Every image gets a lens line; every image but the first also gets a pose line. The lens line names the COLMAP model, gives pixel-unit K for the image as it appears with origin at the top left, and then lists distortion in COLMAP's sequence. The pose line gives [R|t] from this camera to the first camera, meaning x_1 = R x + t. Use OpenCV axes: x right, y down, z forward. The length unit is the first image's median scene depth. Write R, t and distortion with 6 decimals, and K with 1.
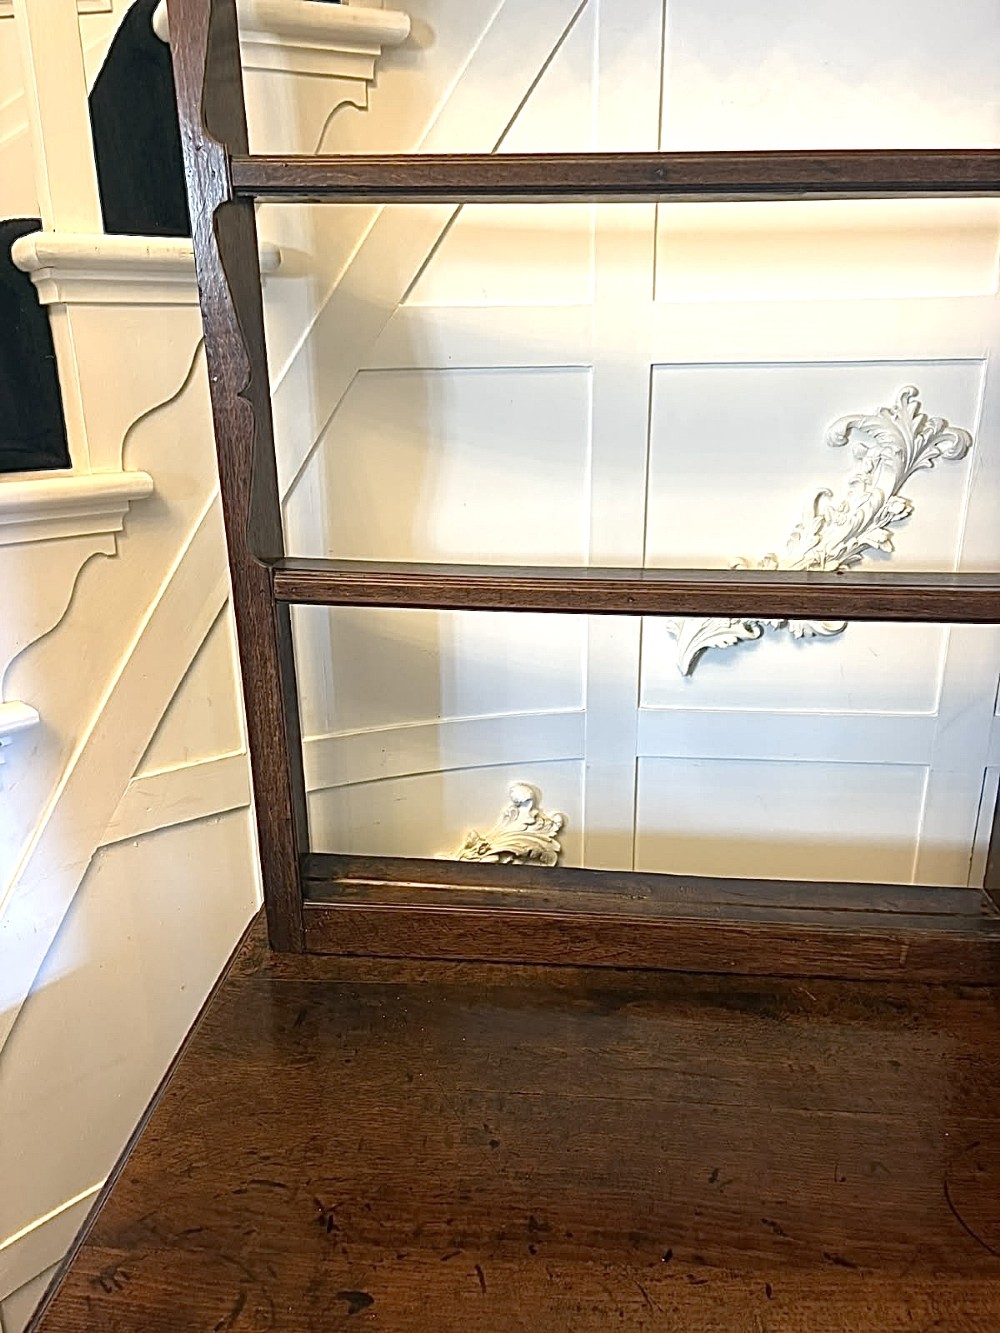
lens RADIAL K [[1039.5, 0, 489.4], [0, 1039.5, 689.1], [0, 0, 1]] dist [0.053813, -0.059209]
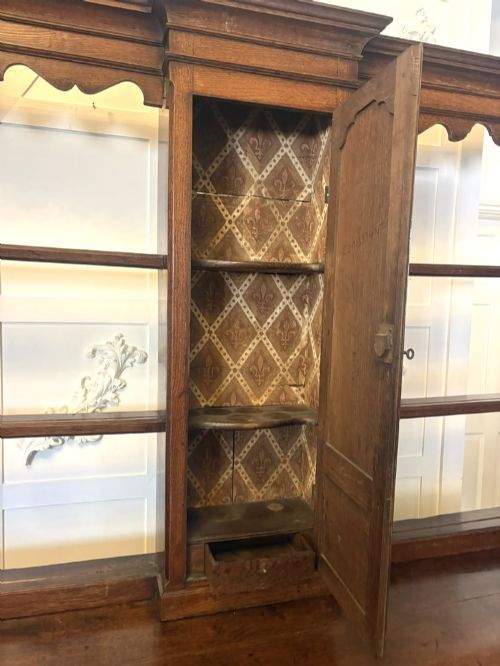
lens RADIAL K [[519.4, 0, 261.8], [0, 519.4, 338.8], [0, 0, 1]] dist [0.053813, -0.059209]
pose [[0.926331, 0.003449, 0.376696, 0.254156], [0.087126, 0.970885, -0.223139, 0.016799], [-0.366498, 0.239520, 0.899060, -0.185526]]
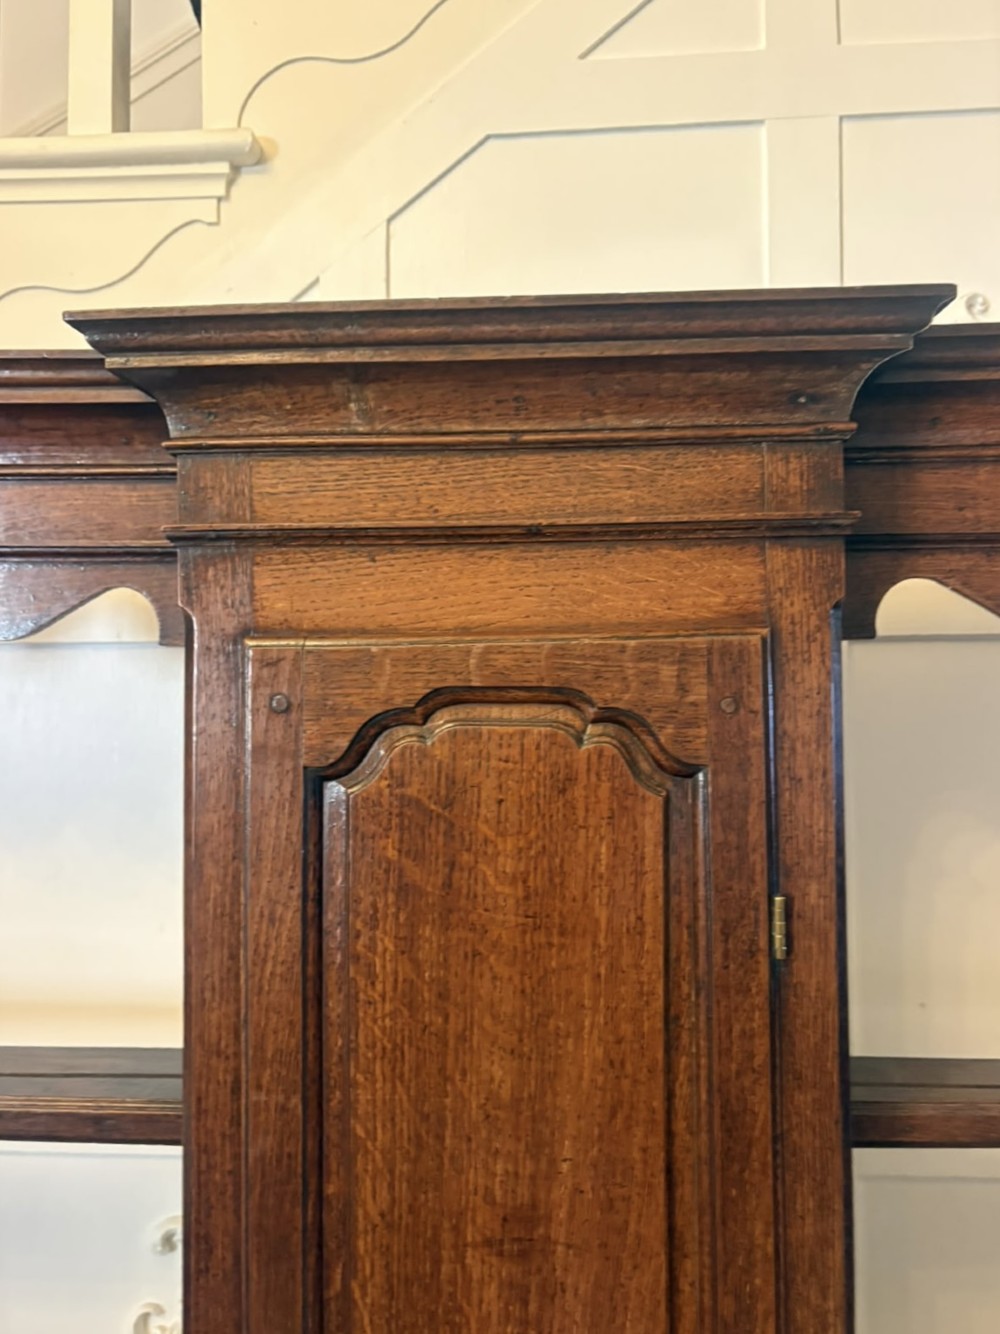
lens RADIAL K [[1040.3, 0, 504.9], [0, 1040.3, 640.7], [0, 0, 1]] dist [0.053813, -0.059209]
pose [[0.999391, 0.006318, 0.034327, 0.584032], [0.006165, 0.936064, -0.351775, -0.388671], [-0.034355, 0.351772, 0.935455, 0.033075]]
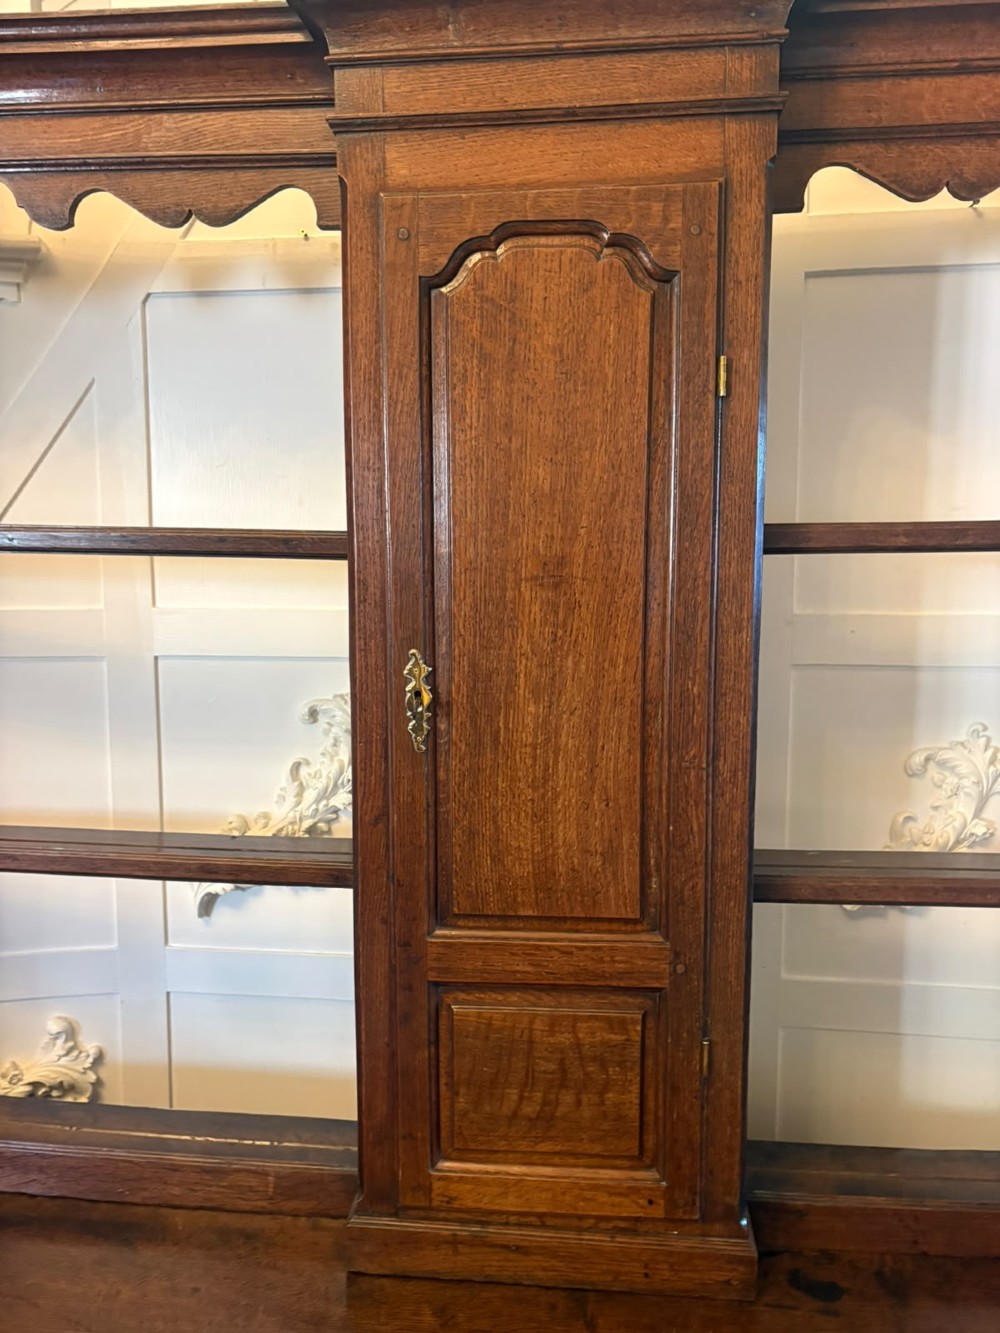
lens RADIAL K [[1039.5, 0, 492.3], [0, 1039.5, 666.5], [0, 0, 1]] dist [0.053813, -0.059209]
pose [[0.999761, 0.014038, -0.016755, 0.576255], [-0.017401, 0.975019, -0.221438, -0.036421], [0.013228, 0.221676, 0.975031, -0.181639]]
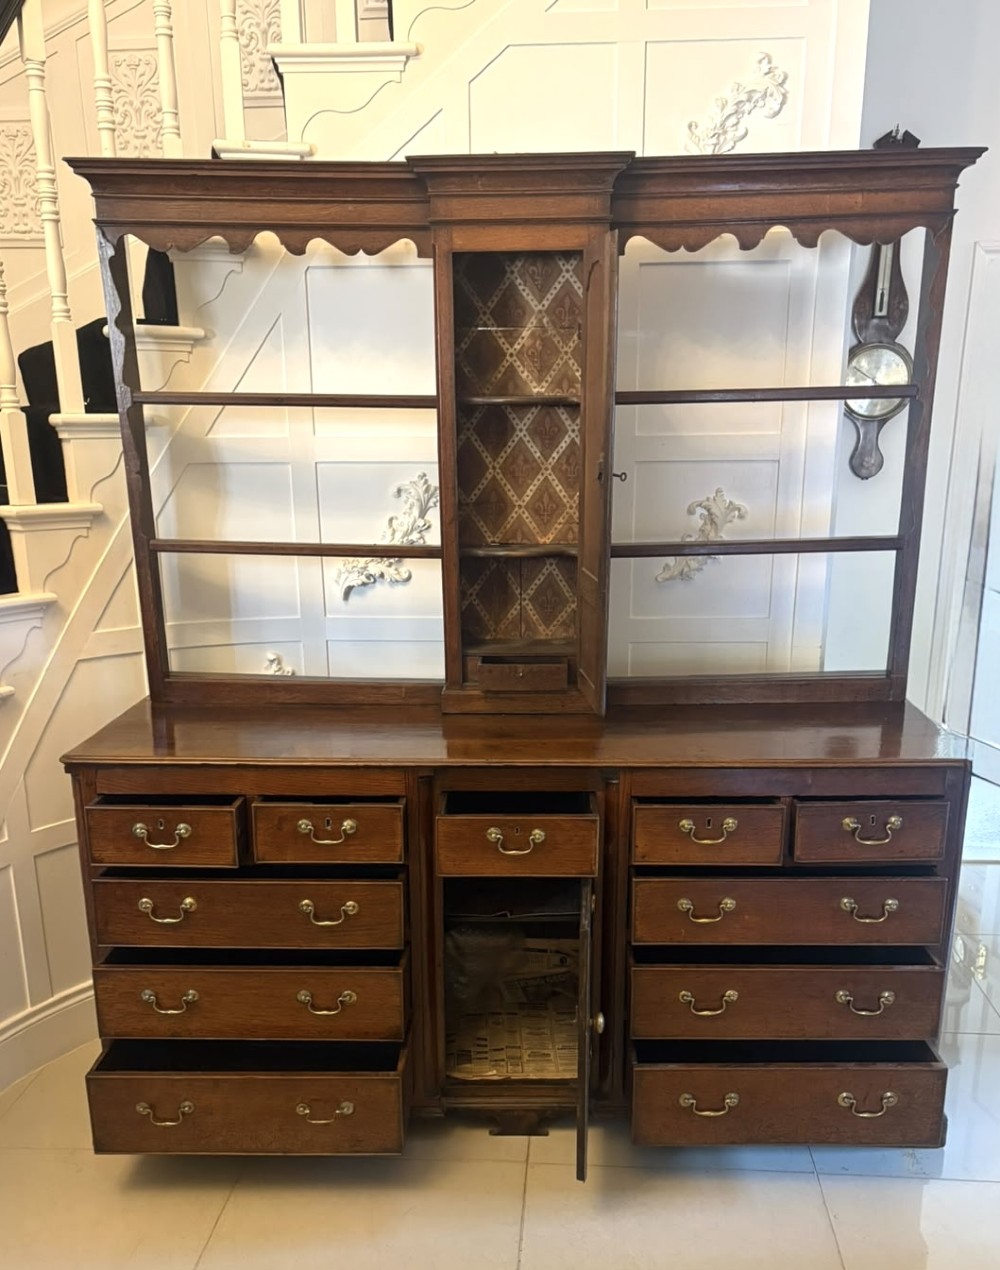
lens RADIAL K [[1206.1, 0, 511.8], [0, 1206.1, 774.1], [0, 0, 1]] dist [0.030627, 0.000000]
pose [[0.998800, -0.008585, 0.048212, 0.465928], [0.010500, 0.999160, -0.039617, 0.512791], [-0.047831, 0.040076, 0.998051, -1.743779]]
